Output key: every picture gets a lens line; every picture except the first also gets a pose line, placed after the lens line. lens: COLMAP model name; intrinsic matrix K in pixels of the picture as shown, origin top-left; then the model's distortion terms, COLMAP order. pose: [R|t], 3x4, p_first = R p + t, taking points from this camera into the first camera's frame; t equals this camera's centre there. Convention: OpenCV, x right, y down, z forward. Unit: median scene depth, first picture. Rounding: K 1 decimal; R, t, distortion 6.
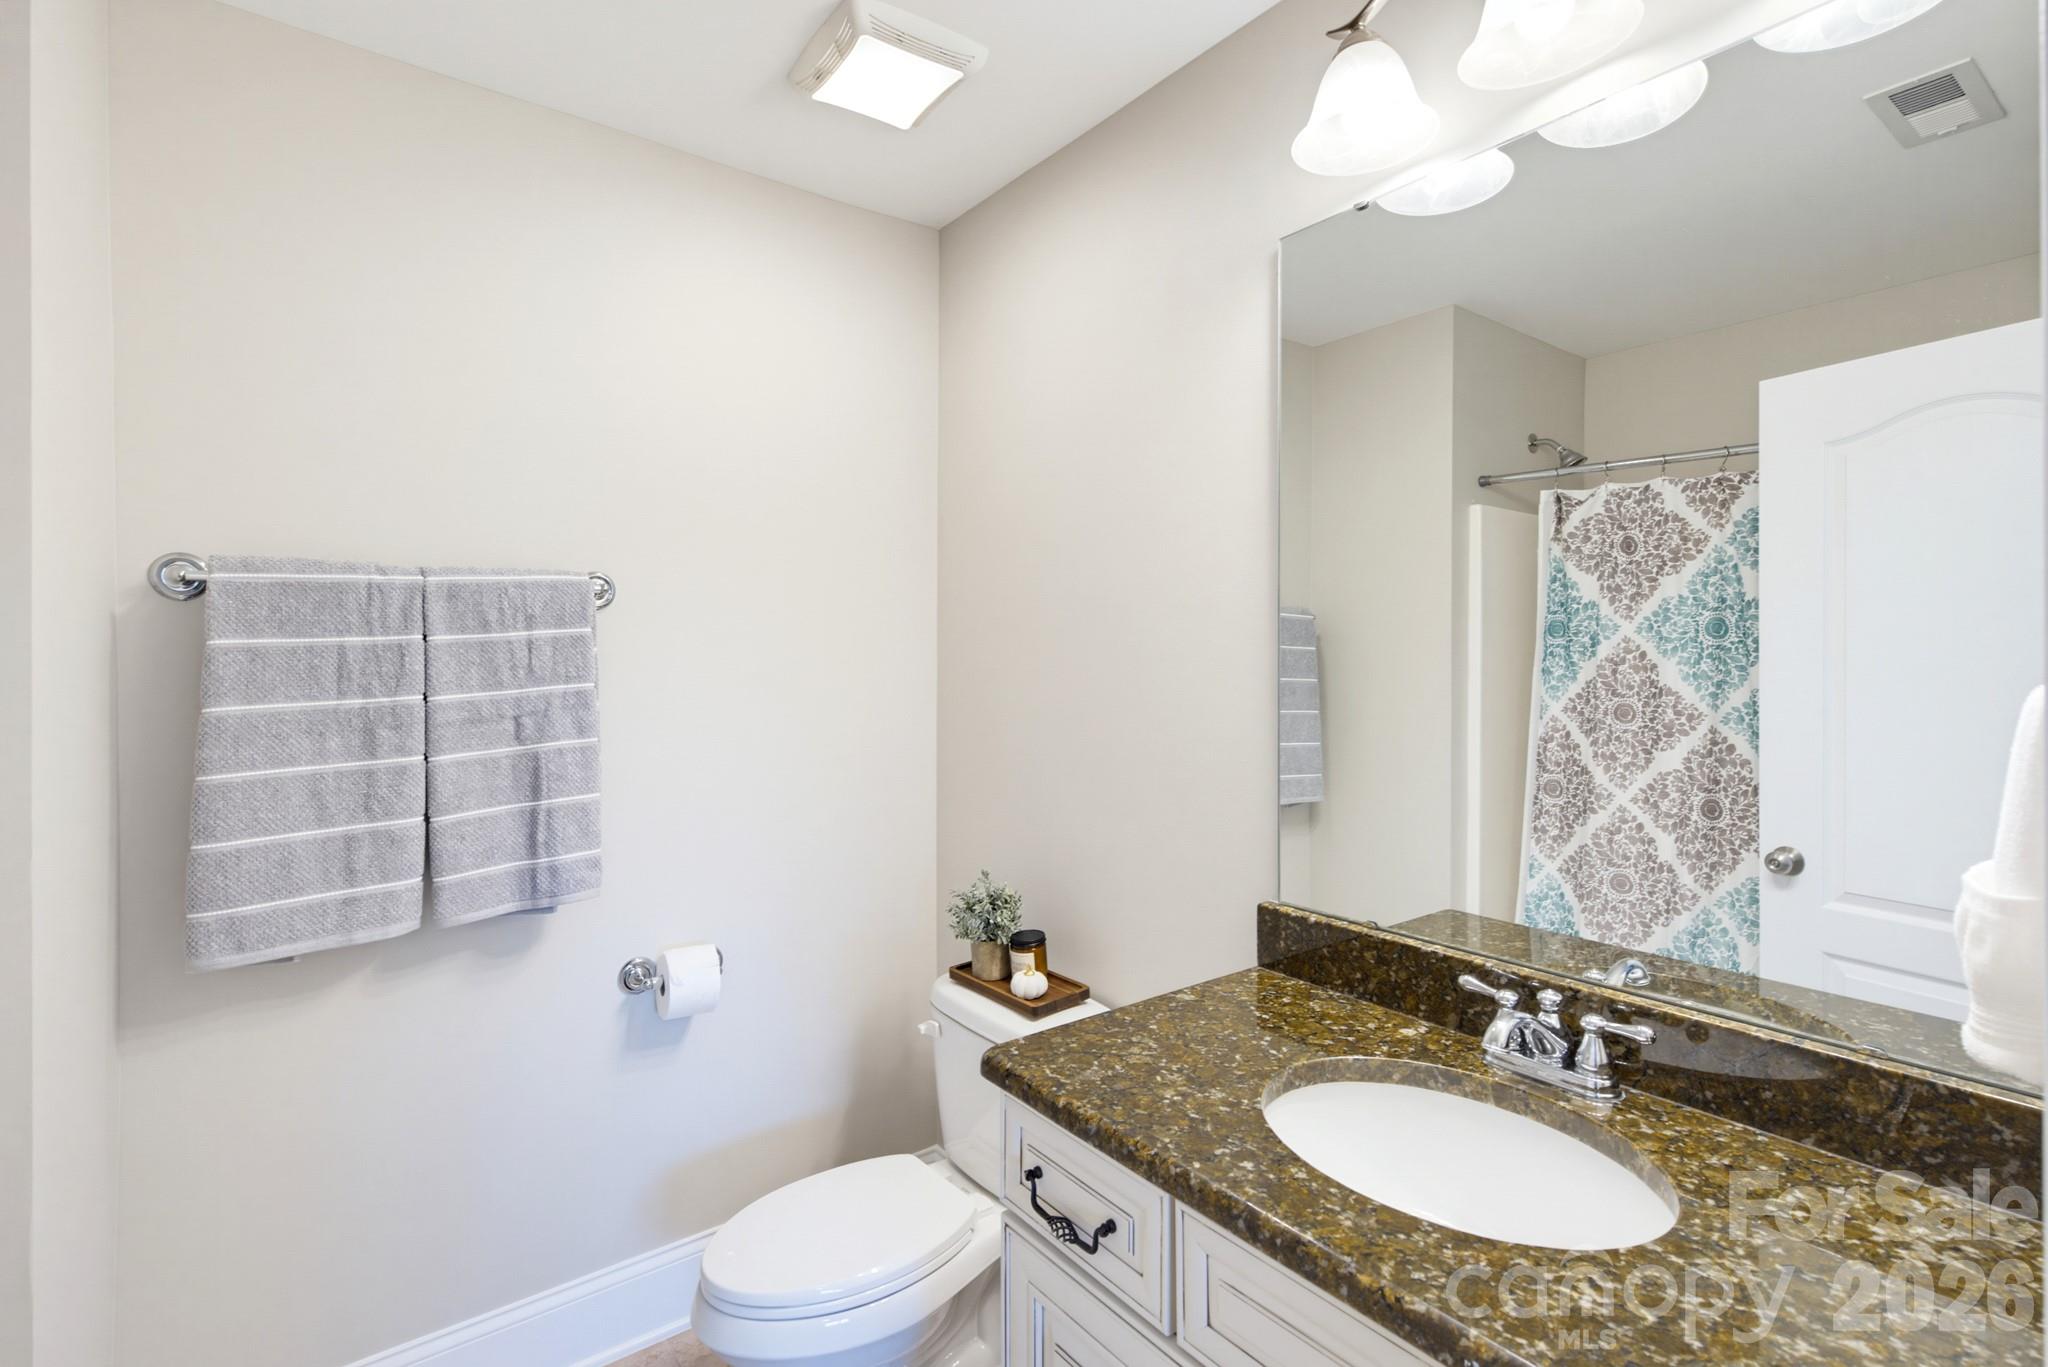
lens RADIAL K [[938.8, 0, 1024.0], [0, 938.8, 683.5], [0, 0, 1]] dist [0.000054, 0.000006]
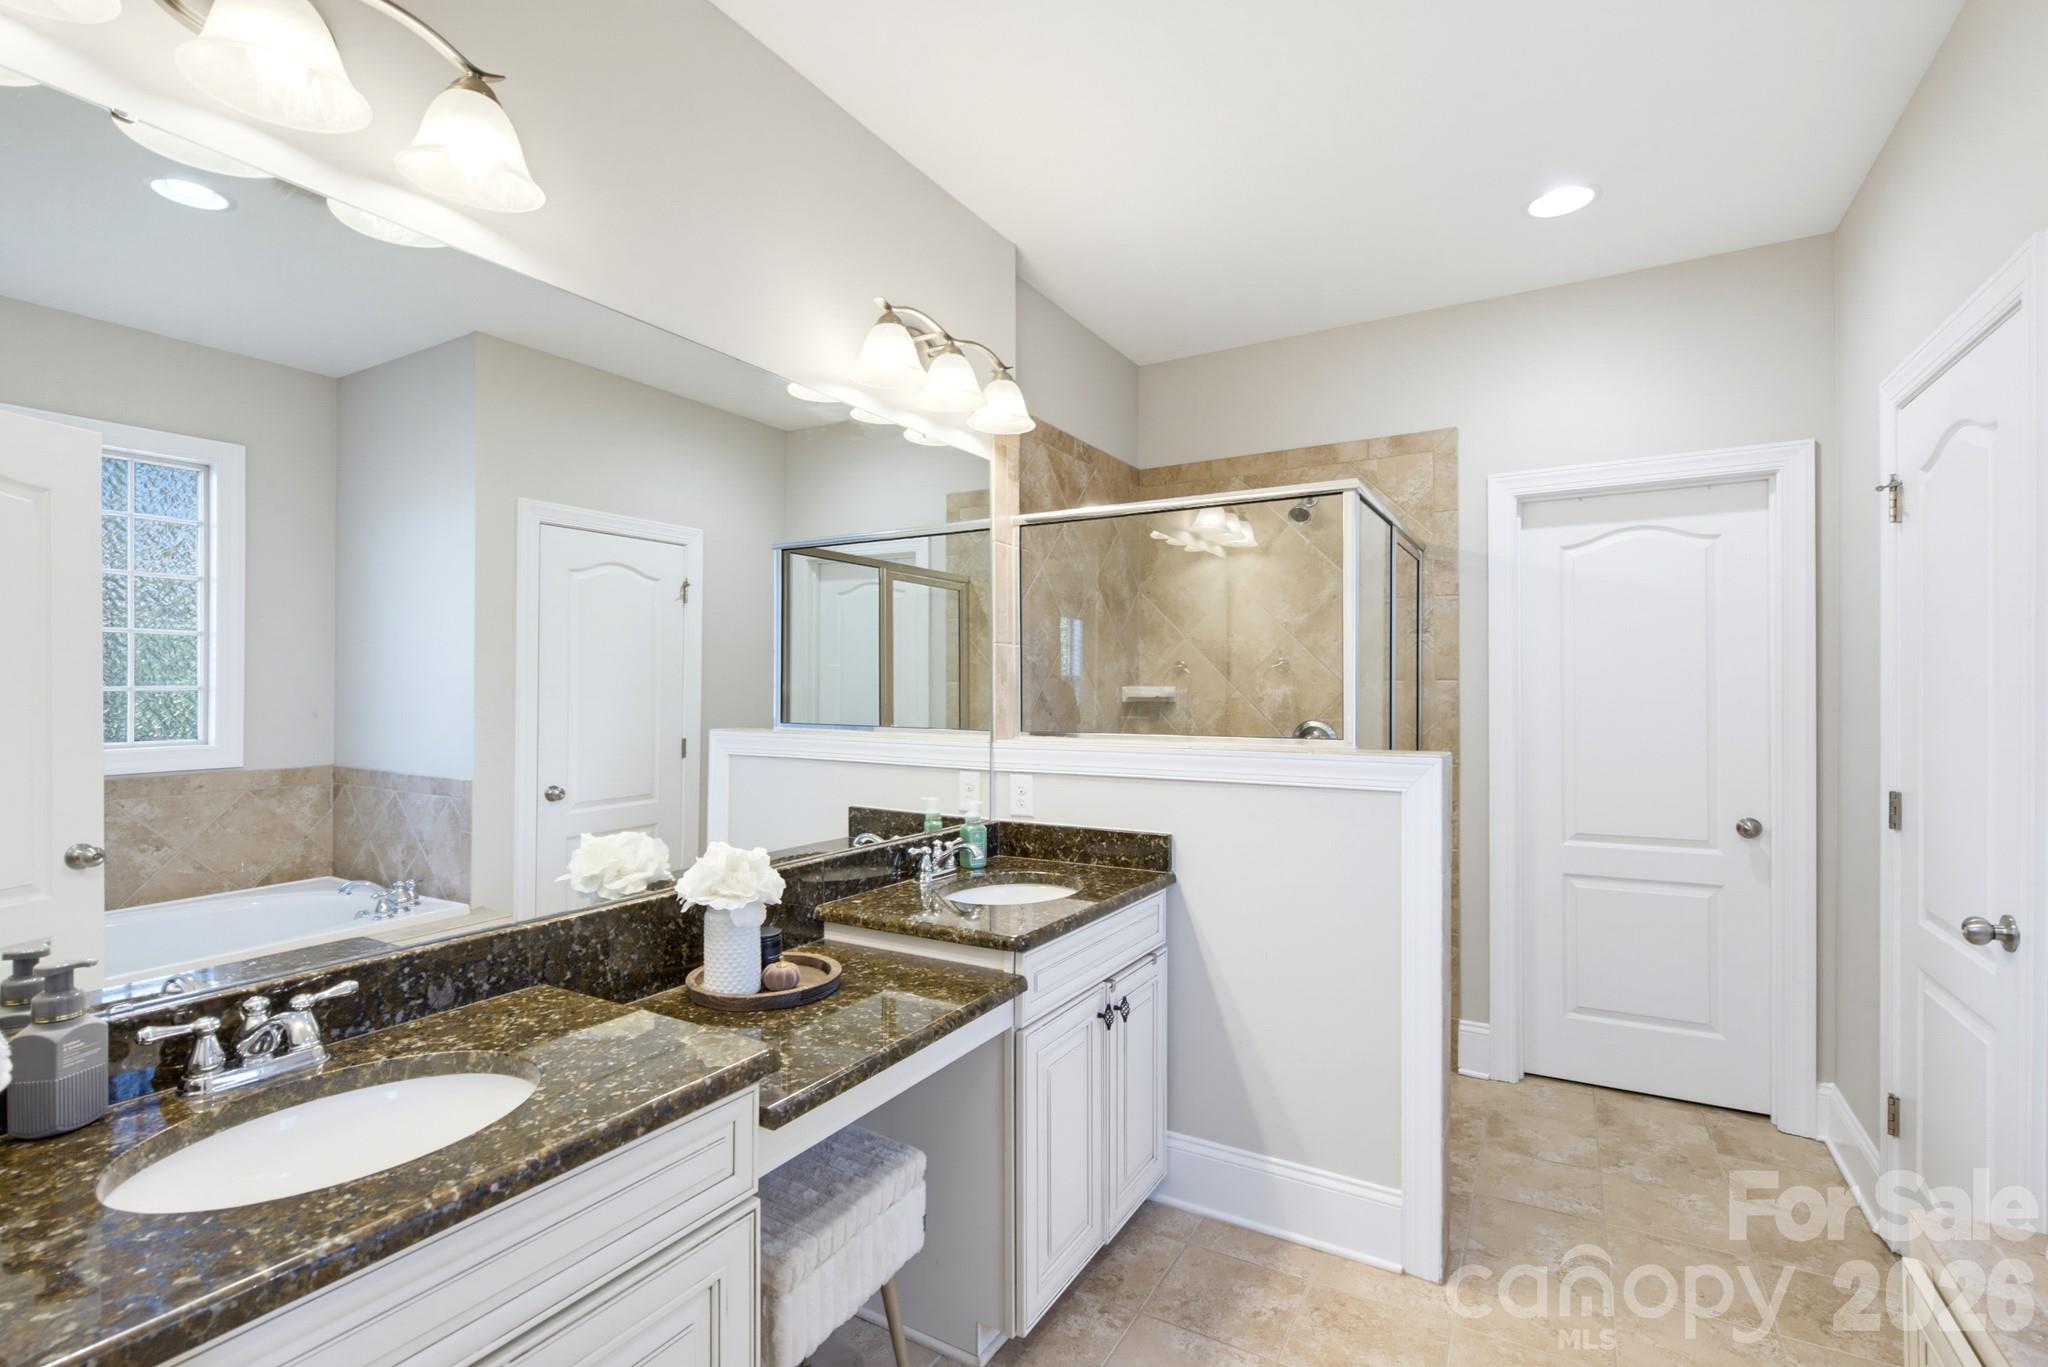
lens RADIAL K [[940.3, 0, 1024.0], [0, 940.3, 683.5], [0, 0, 1]] dist [0.000307, 0.000063]
pose [[-0.380172, -0.000814, 0.924915, -0.806264], [0.015942, 0.999845, 0.007433, -0.023395], [-0.924778, 0.017571, -0.380100, 0.621741]]
